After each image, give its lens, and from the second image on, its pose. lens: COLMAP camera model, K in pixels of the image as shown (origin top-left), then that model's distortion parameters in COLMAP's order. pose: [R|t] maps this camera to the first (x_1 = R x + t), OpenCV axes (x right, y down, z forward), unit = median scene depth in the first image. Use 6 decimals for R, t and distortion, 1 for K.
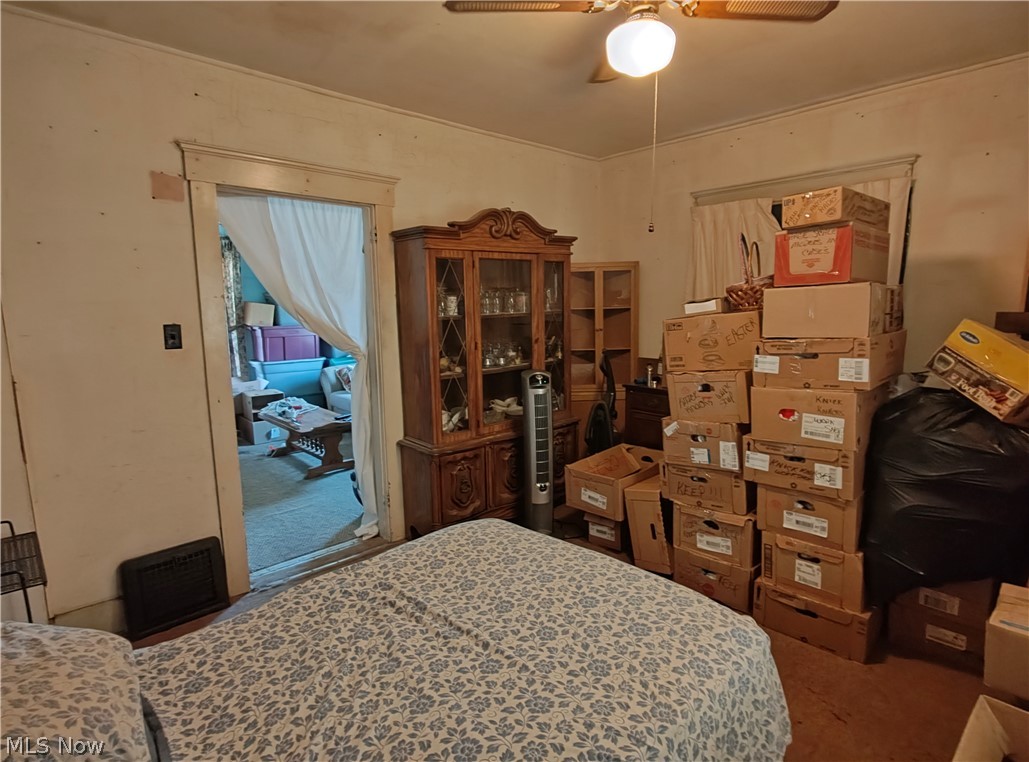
lens RADIAL K [[540.0, 0, 515.7], [0, 540.0, 375.9], [0, 0, 1]] dist [-0.018292, 0.010144]
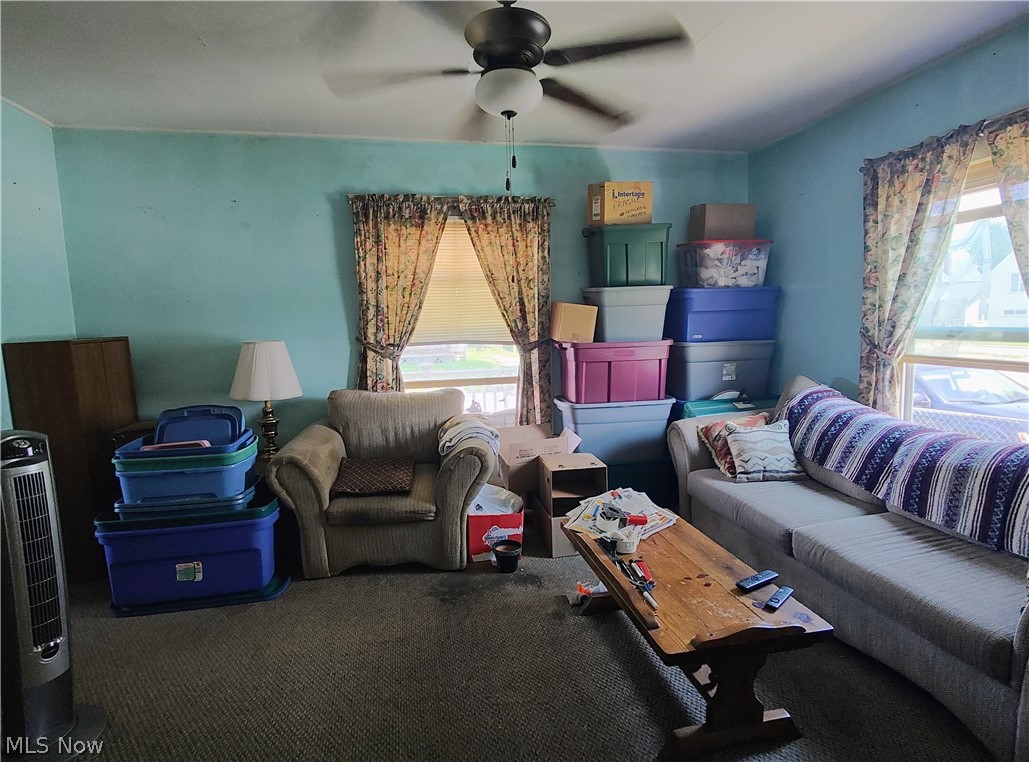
lens RADIAL K [[540.0, 0, 515.7], [0, 540.0, 375.9], [0, 0, 1]] dist [-0.018292, 0.010144]
pose [[0.854916, 0.044069, -0.516891, -0.498941], [-0.056606, 0.998360, -0.008507, -0.106516], [0.515669, 0.036532, 0.856009, 1.040482]]
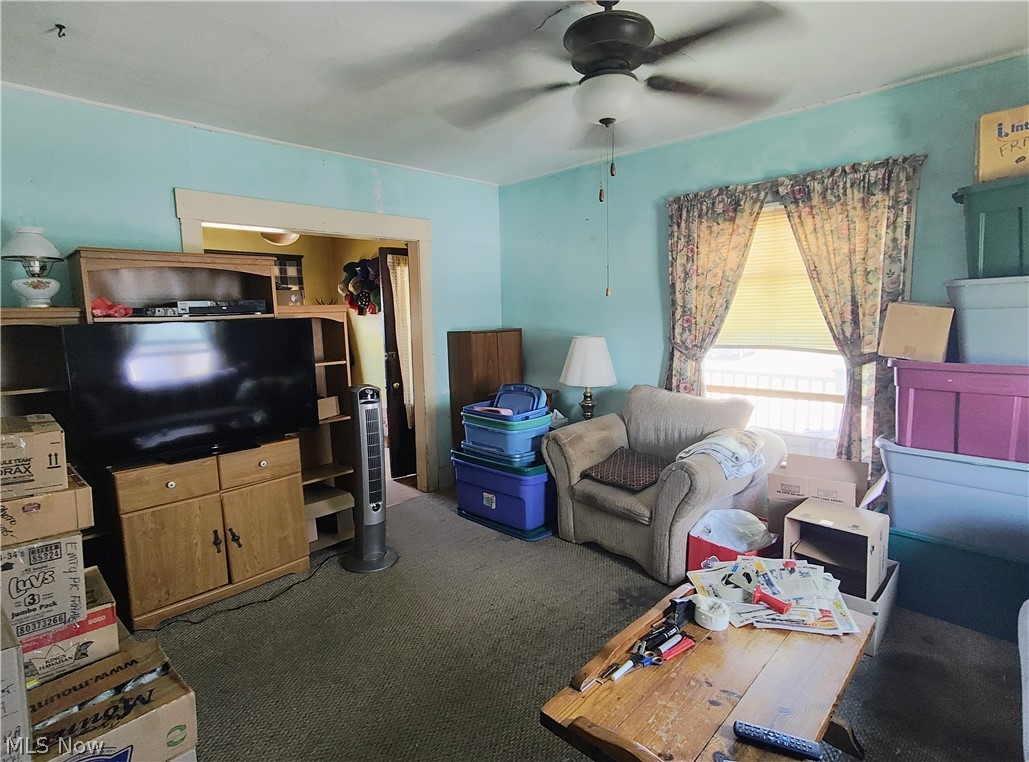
lens RADIAL K [[540.0, 0, 515.7], [0, 540.0, 375.9], [0, 0, 1]] dist [-0.018292, 0.010144]
pose [[0.057204, 0.120710, -0.991038, -0.170446], [-0.123782, 0.985862, 0.112935, -0.201047], [0.990659, 0.116212, 0.071336, 1.514042]]
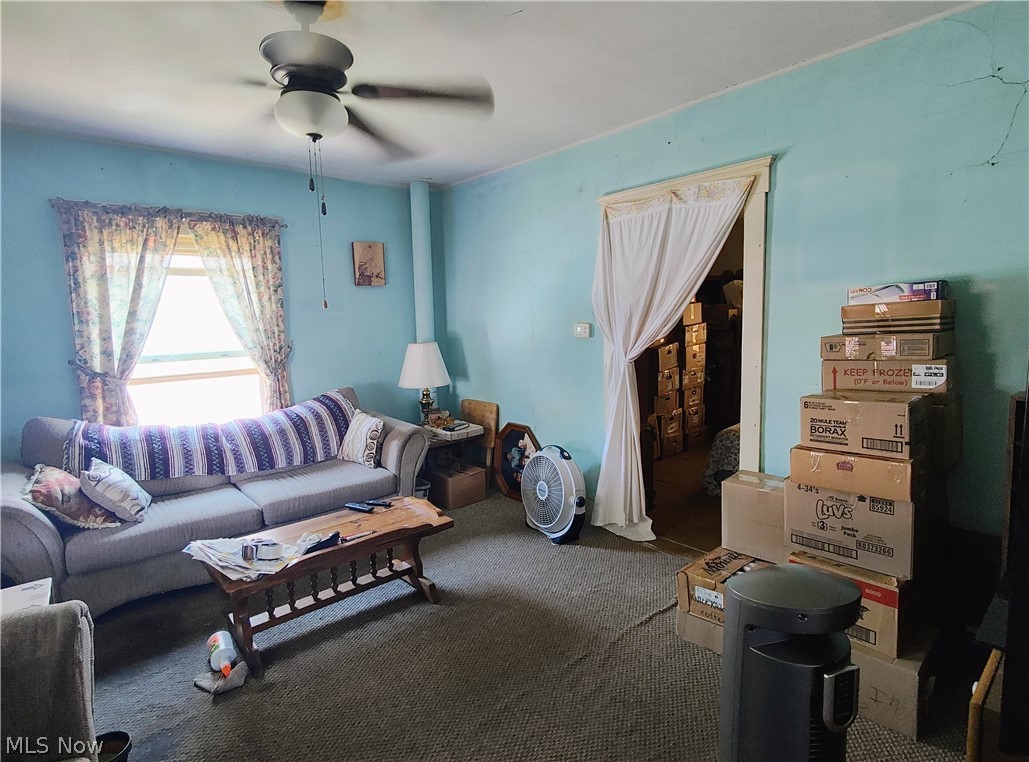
lens RADIAL K [[540.0, 0, 515.7], [0, 540.0, 375.9], [0, 0, 1]] dist [-0.018292, 0.010144]
pose [[0.040197, -0.108795, 0.993251, -1.622590], [0.168331, 0.980584, 0.100595, -0.183456], [-0.984911, 0.163151, 0.057730, 1.387562]]
